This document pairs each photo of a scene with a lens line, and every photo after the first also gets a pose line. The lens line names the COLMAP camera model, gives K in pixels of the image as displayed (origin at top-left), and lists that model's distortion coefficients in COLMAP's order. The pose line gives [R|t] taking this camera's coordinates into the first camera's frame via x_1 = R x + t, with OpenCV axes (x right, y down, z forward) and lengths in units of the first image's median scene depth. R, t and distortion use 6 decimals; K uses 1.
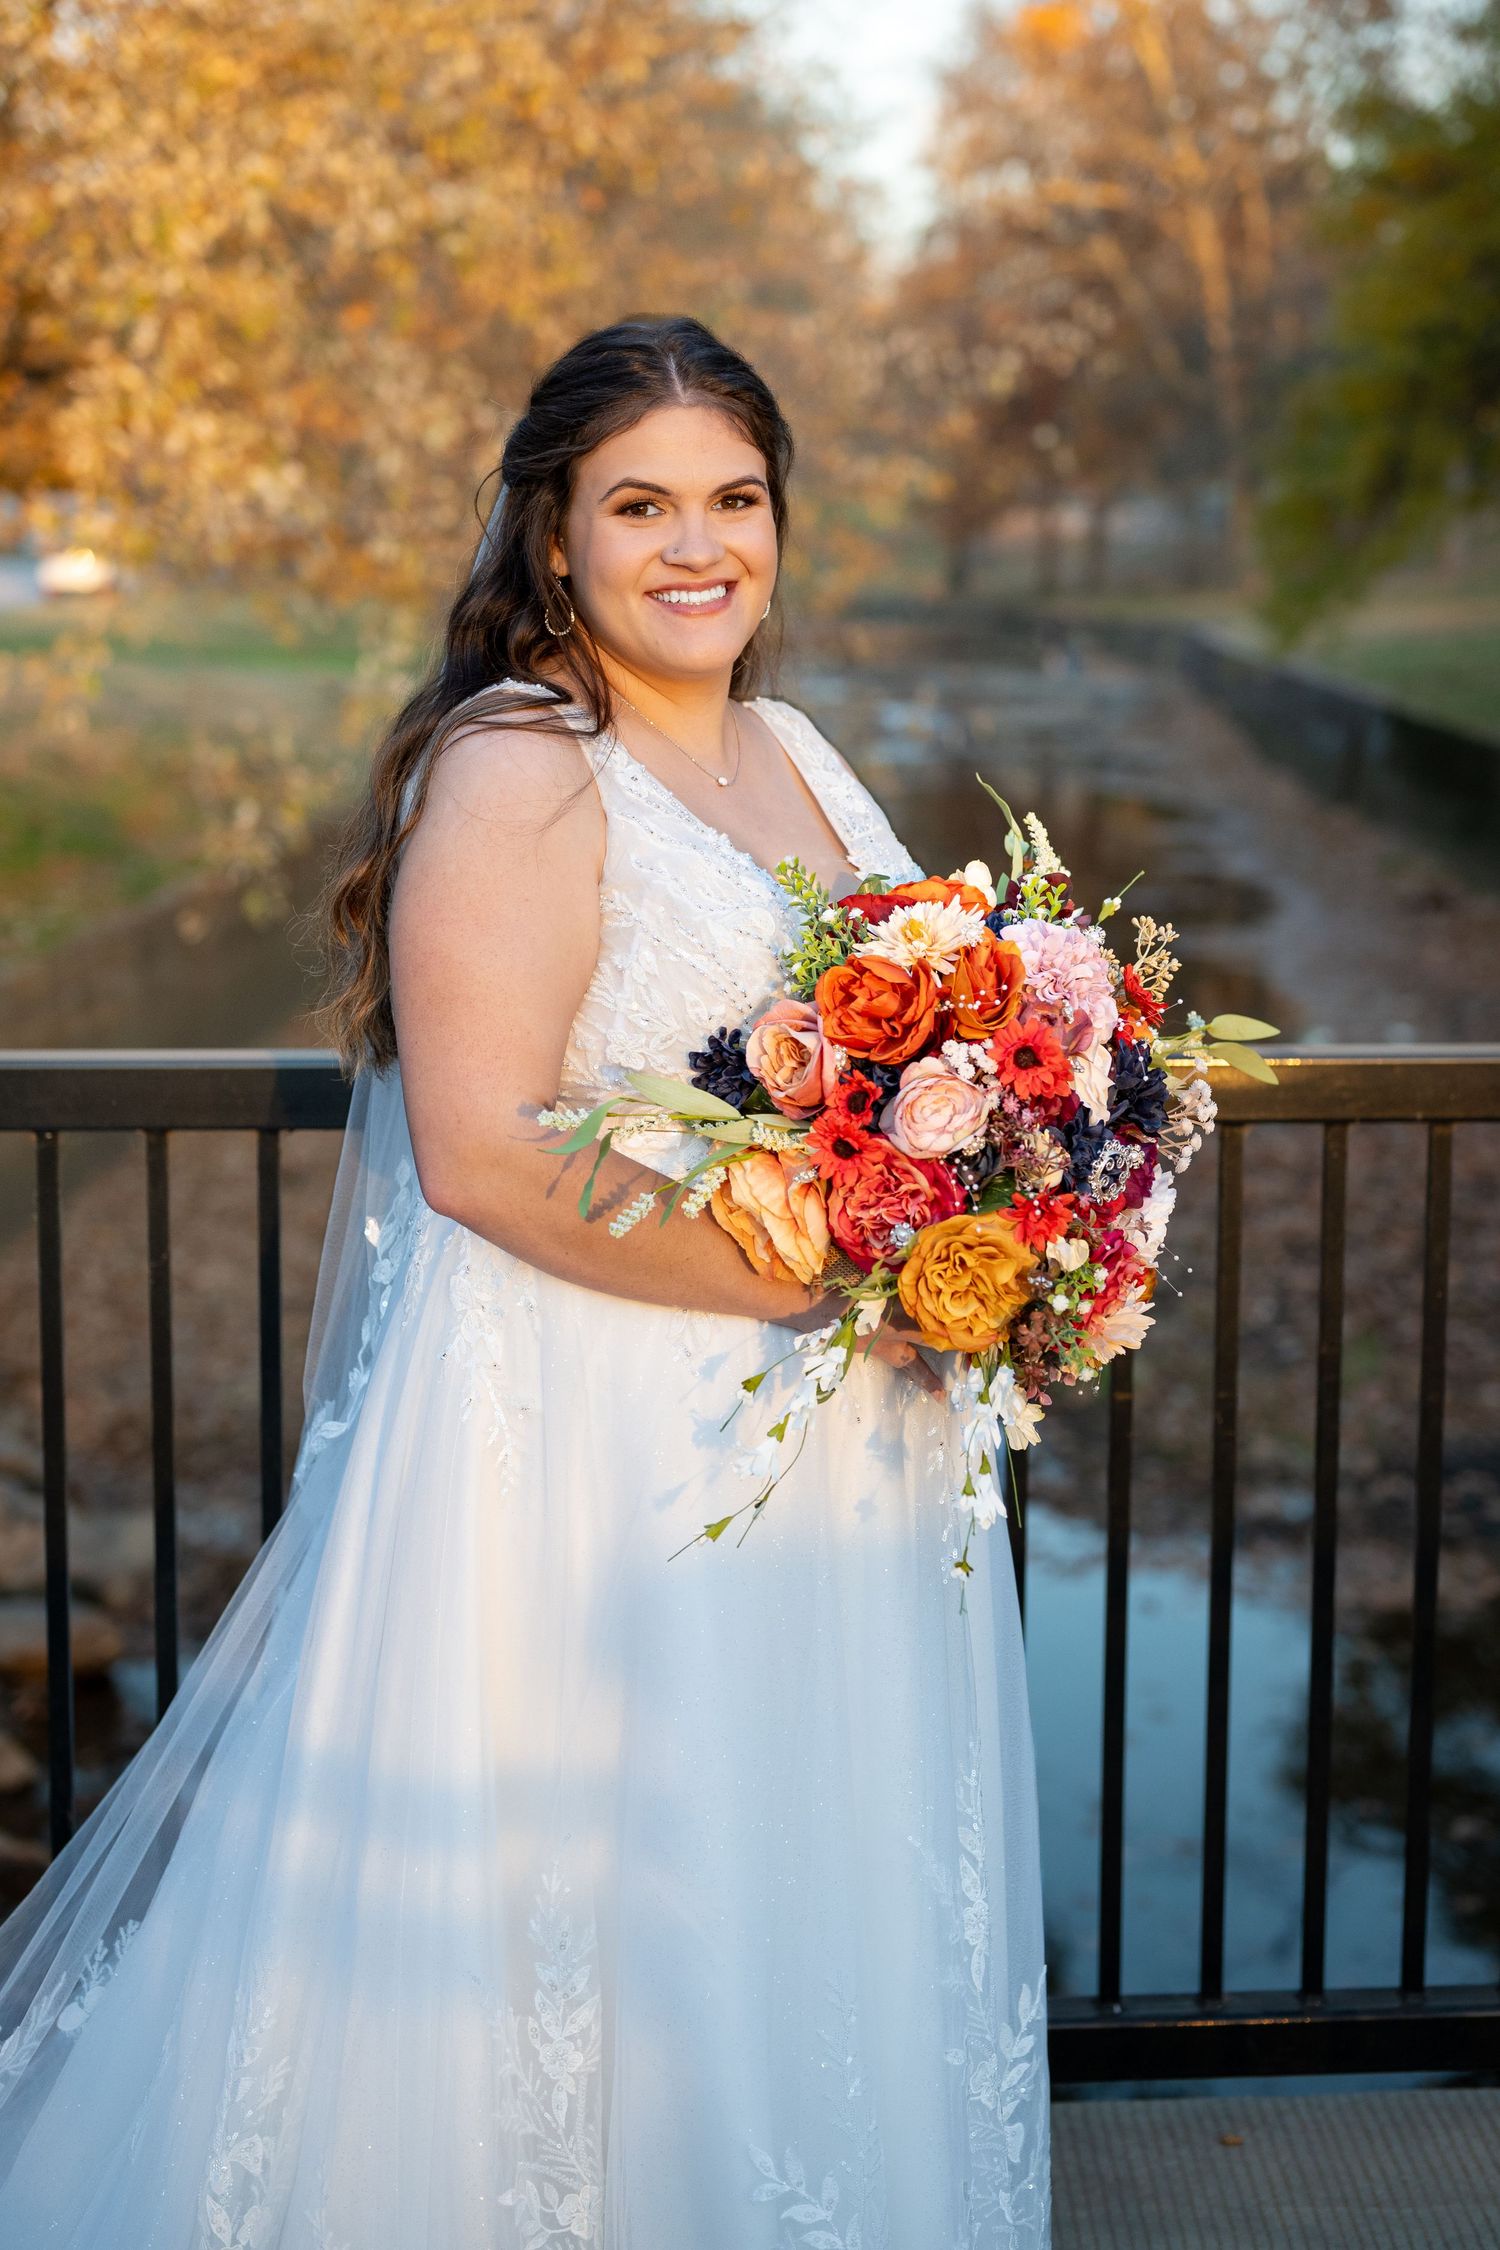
lens RADIAL K [[3536.0, 0, 821.8], [0, 3536.0, 1001.4], [0, 0, 1]] dist [0.012773, 0.009259]
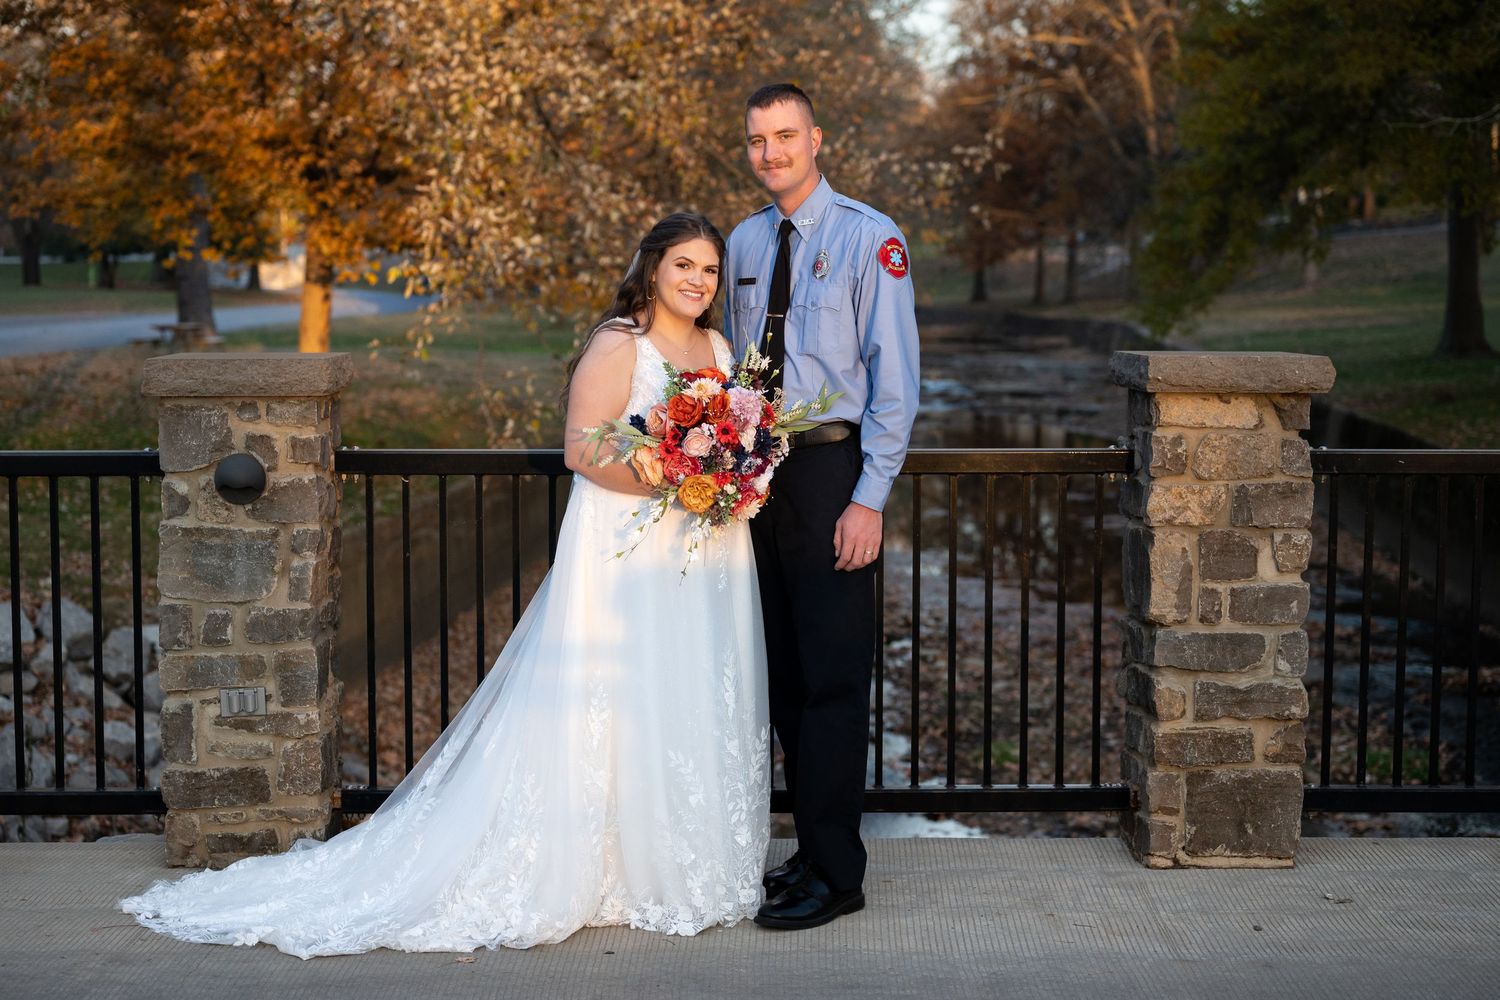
lens RADIAL K [[2357.3, 0, 717.0], [0, 2357.3, 492.9], [0, 0, 1]] dist [0.012773, 0.009259]
pose [[0.997358, 0.001087, -0.072641, 0.030064], [-0.003624, 0.999388, -0.034801, 0.022584], [0.072558, 0.034972, 0.996751, -0.185649]]
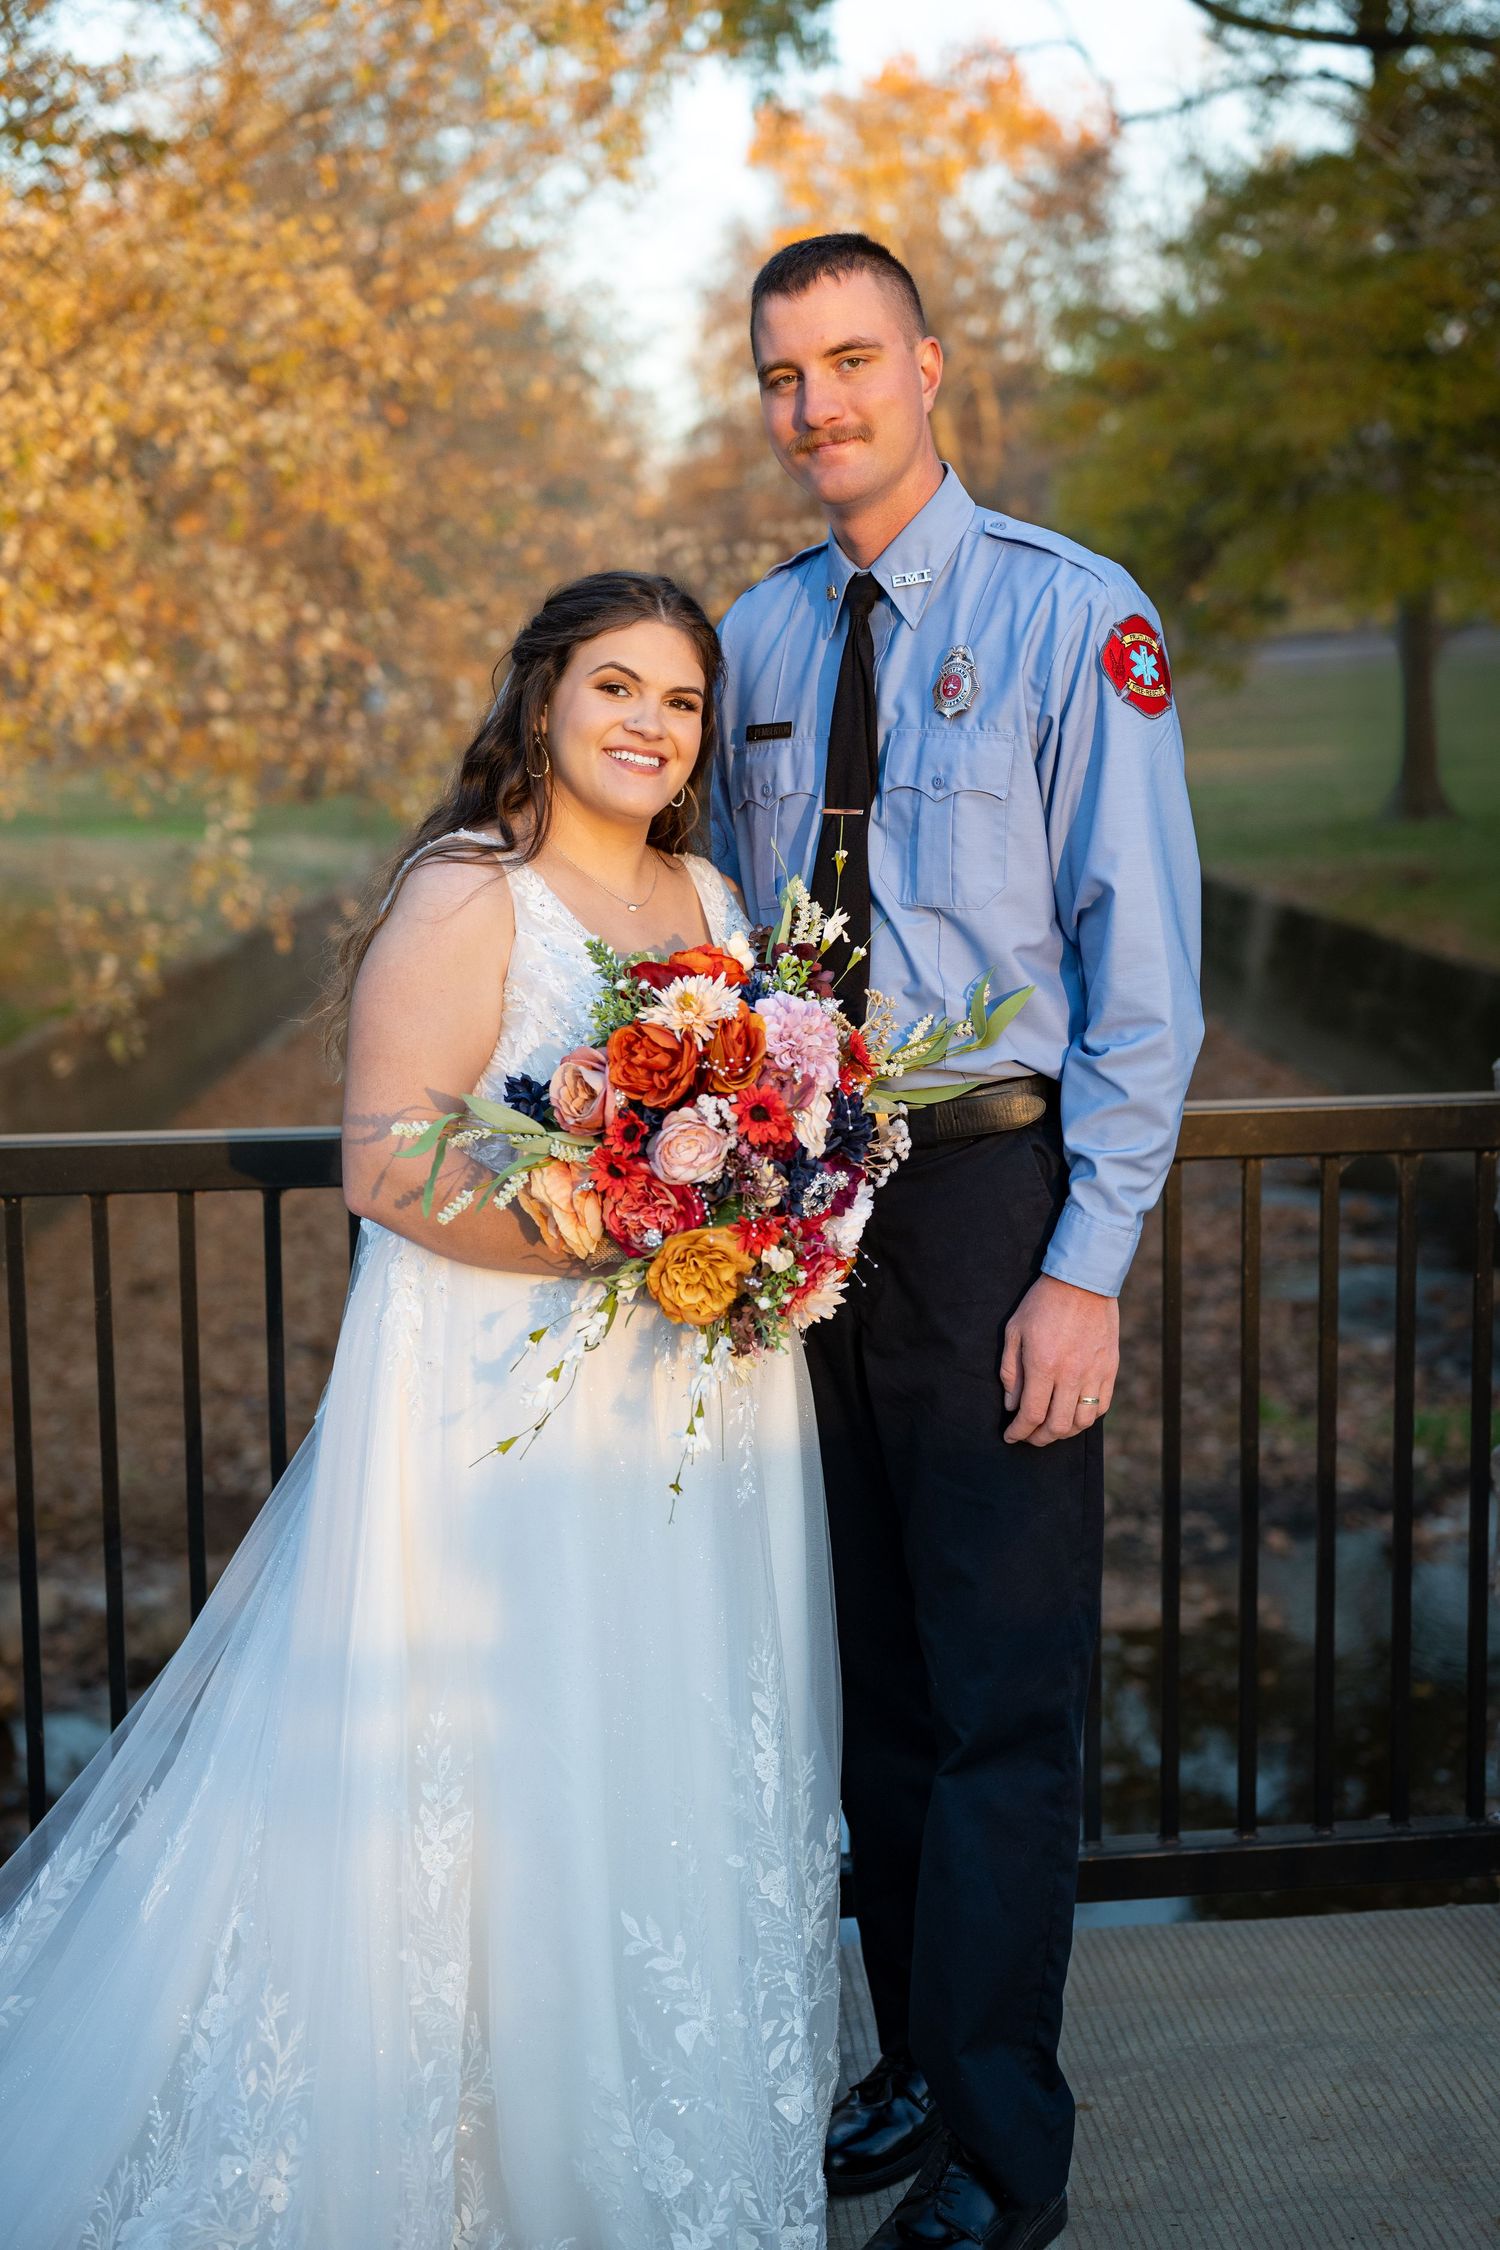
lens RADIAL K [[3184.7, 0, 752.2], [0, 3184.7, 1086.9], [0, 0, 1]] dist [0.031863, 0.045382]
pose [[0.998792, -0.024904, 0.042358, 0.000184], [0.025394, 0.999616, -0.011063, 0.003306], [-0.042066, 0.012126, 0.999041, -0.034147]]
